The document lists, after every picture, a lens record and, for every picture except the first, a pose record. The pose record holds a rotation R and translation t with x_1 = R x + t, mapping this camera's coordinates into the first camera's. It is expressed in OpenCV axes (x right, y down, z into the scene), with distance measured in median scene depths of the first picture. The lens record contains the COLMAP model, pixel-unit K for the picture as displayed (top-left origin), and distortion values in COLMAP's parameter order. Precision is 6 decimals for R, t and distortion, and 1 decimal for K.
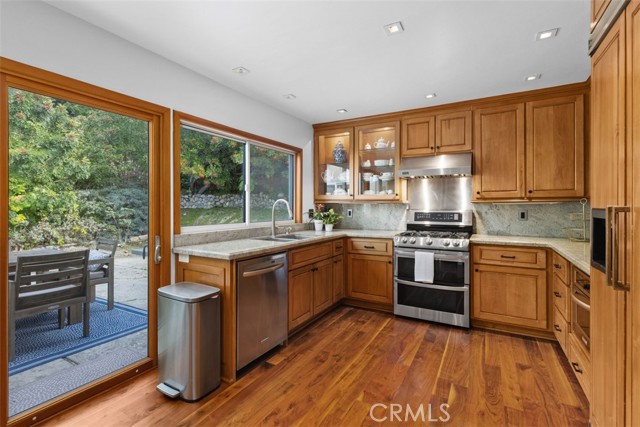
lens RADIAL K [[295.4, 0, 289.3], [0, 295.4, 208.1], [0, 0, 1]] dist [-0.000094, 0.002881]
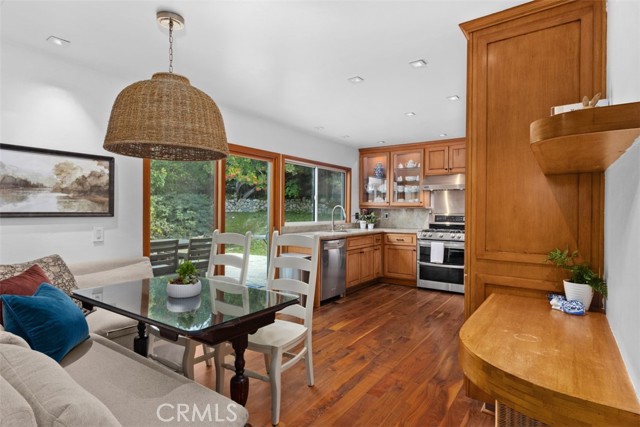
lens RADIAL K [[295.9, 0, 309.2], [0, 295.9, 214.1], [0, 0, 1]] dist [0.004439, 0.000139]
pose [[0.998076, 0.006932, -0.061608, -0.080759], [-0.006578, 0.999961, 0.005941, 0.004725], [0.061647, -0.005525, 0.998083, -0.468958]]
